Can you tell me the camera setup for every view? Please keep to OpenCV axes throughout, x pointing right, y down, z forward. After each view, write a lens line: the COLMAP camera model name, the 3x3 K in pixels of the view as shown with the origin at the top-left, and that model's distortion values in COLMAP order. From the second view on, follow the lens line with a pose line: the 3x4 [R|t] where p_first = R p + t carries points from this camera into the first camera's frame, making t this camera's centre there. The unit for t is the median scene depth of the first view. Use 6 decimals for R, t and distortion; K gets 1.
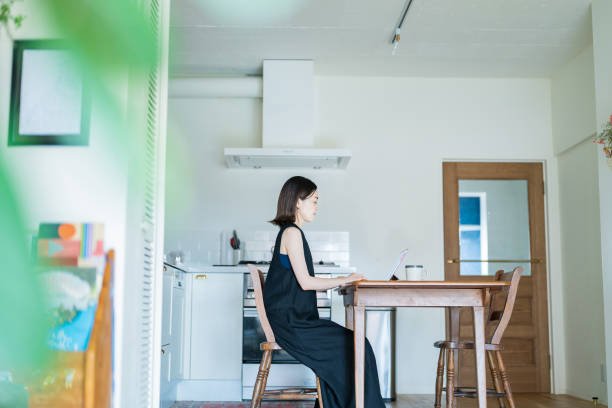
lens RADIAL K [[883.9, 0, 306.0], [0, 883.9, 204.0], [0, 0, 1]] dist [0.001086, -0.001259]
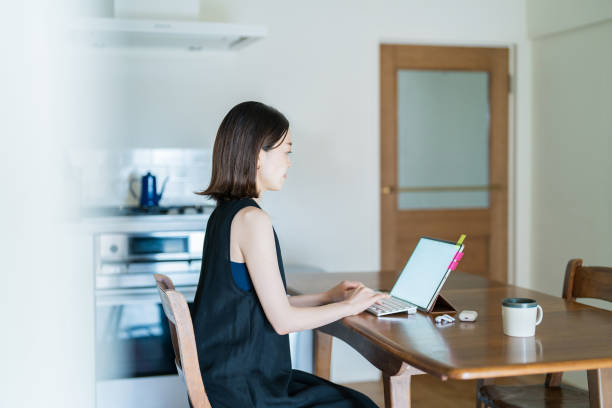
lens RADIAL K [[883.9, 0, 306.0], [0, 883.9, 204.0], [0, 0, 1]] dist [0.001086, -0.001259]
pose [[0.962676, -0.022670, 0.269706, -0.093787], [-0.026409, 0.983863, 0.176961, -0.050955], [-0.269366, -0.177479, 0.946543, 0.404080]]
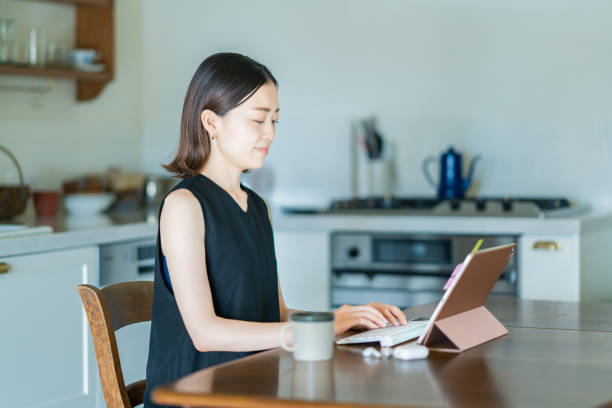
lens RADIAL K [[1517.8, 0, 306.0], [0, 1517.8, 204.0], [0, 0, 1]] dist [-0.040416, -0.206505]
pose [[0.893844, 0.005816, -0.448341, 0.260129], [0.071090, 0.985430, 0.154512, -0.053047], [0.442707, -0.169983, 0.880407, 0.331709]]
